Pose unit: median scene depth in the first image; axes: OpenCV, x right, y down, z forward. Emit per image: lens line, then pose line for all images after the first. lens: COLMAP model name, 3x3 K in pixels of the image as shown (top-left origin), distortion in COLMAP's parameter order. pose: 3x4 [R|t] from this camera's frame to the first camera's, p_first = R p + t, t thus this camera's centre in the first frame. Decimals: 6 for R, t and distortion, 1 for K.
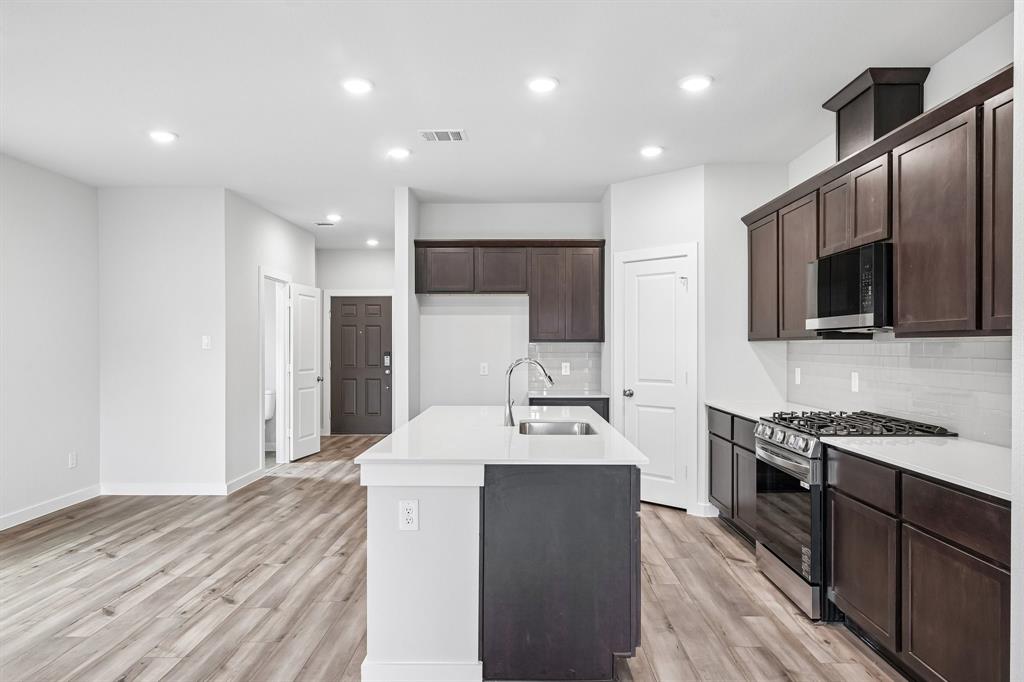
lens RADIAL K [[672.9, 0, 512.0], [0, 672.9, 341.0], [0, 0, 1]] dist [0.023279, -0.001062]
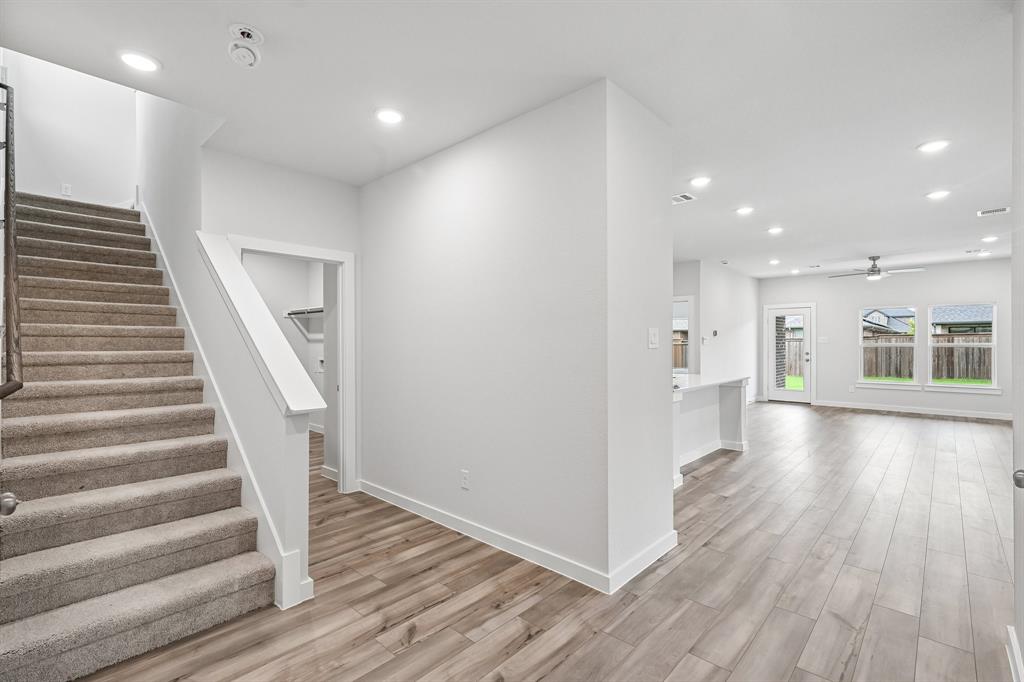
lens RADIAL K [[469.9, 0, 508.2], [0, 469.9, 343.7], [0, 0, 1]] dist [0.000510, -0.000164]
pose [[-0.744196, 0.004374, 0.667947, -0.601293], [0.002321, 0.999989, -0.003963, 0.017195], [-0.667957, -0.001399, -0.744198, 2.370092]]
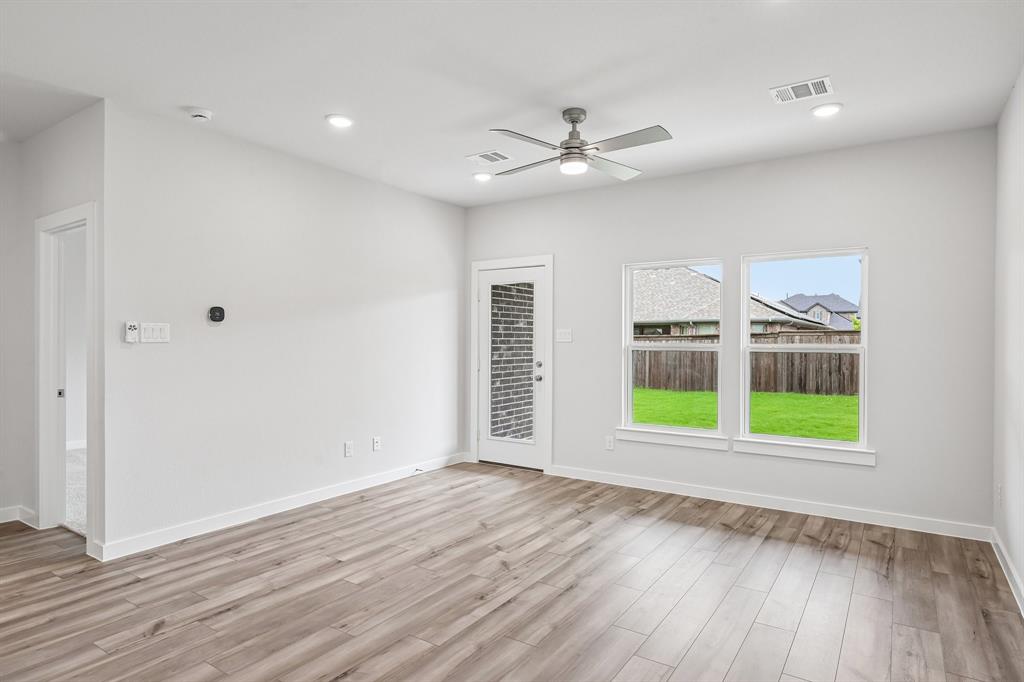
lens RADIAL K [[576.8, 0, 512.2], [0, 576.8, 345.9], [0, 0, 1]] dist [-0.004128, 0.001190]
pose [[-0.839966, -0.004226, 0.542623, -0.847090], [-0.002898, 0.999990, 0.003301, 0.012761], [-0.542631, 0.001200, -0.839970, 0.626699]]
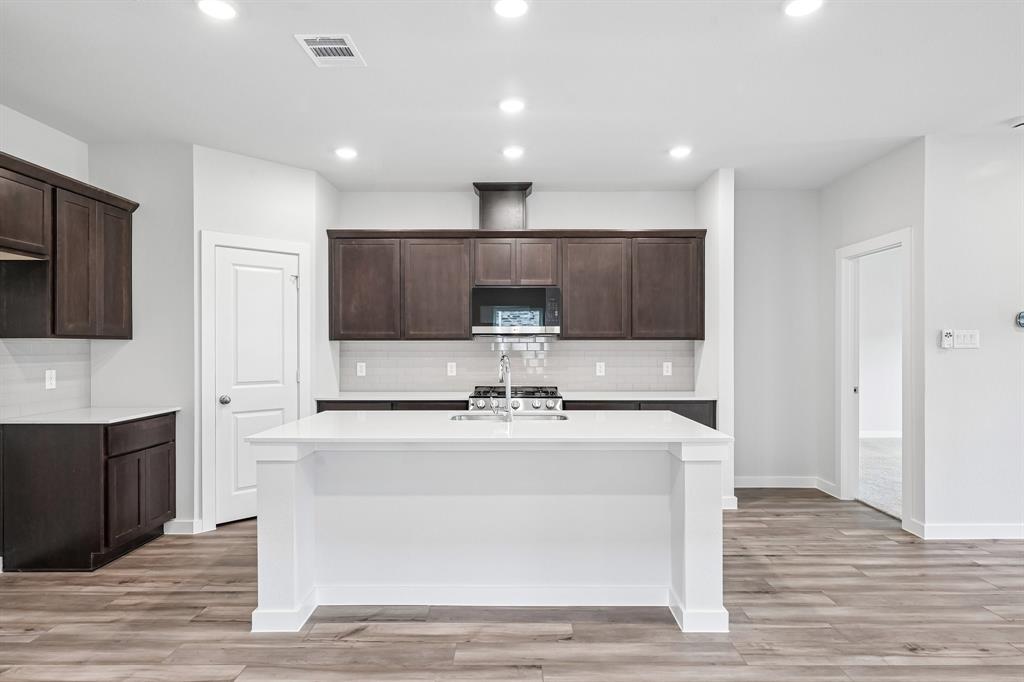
lens RADIAL K [[576.8, 0, 512.2], [0, 576.8, 345.9], [0, 0, 1]] dist [-0.004128, 0.001190]
pose [[-0.012030, 0.003217, 0.999922, -0.847909], [-0.003691, 0.999988, -0.003261, 0.014402], [-0.999921, -0.003730, -0.012018, 0.966555]]
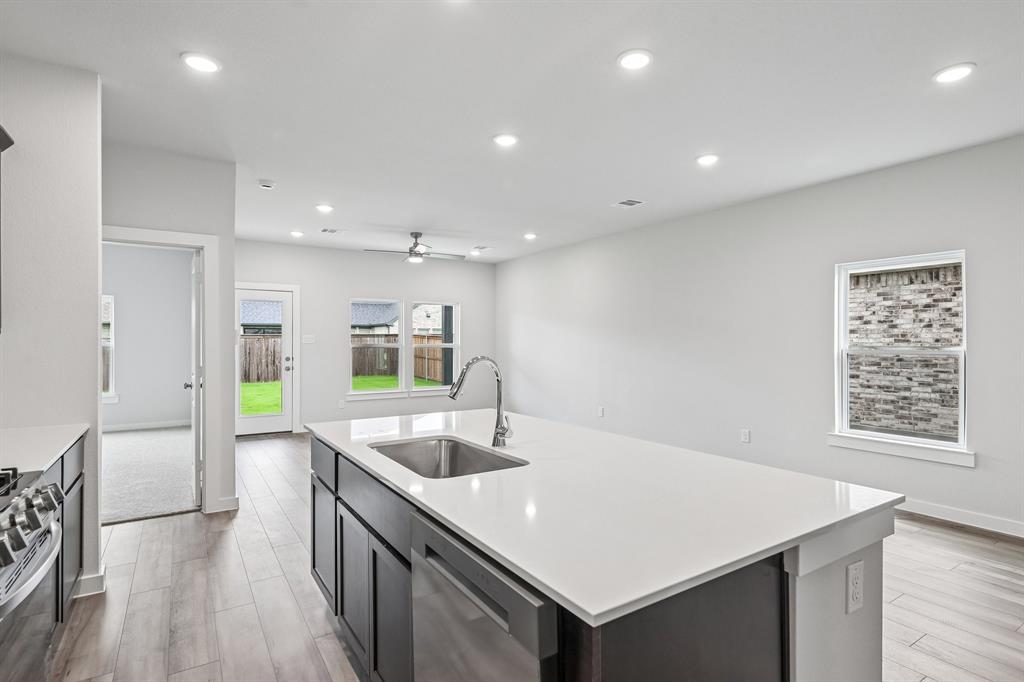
lens RADIAL K [[515.6, 0, 508.9], [0, 515.6, 341.8], [0, 0, 1]] dist [0.016864, 0.000091]
pose [[-0.832909, 0.003863, -0.553397, 0.288165], [0.006745, 0.999972, -0.003171, 0.012698], [0.553369, -0.006374, -0.832912, 1.424341]]
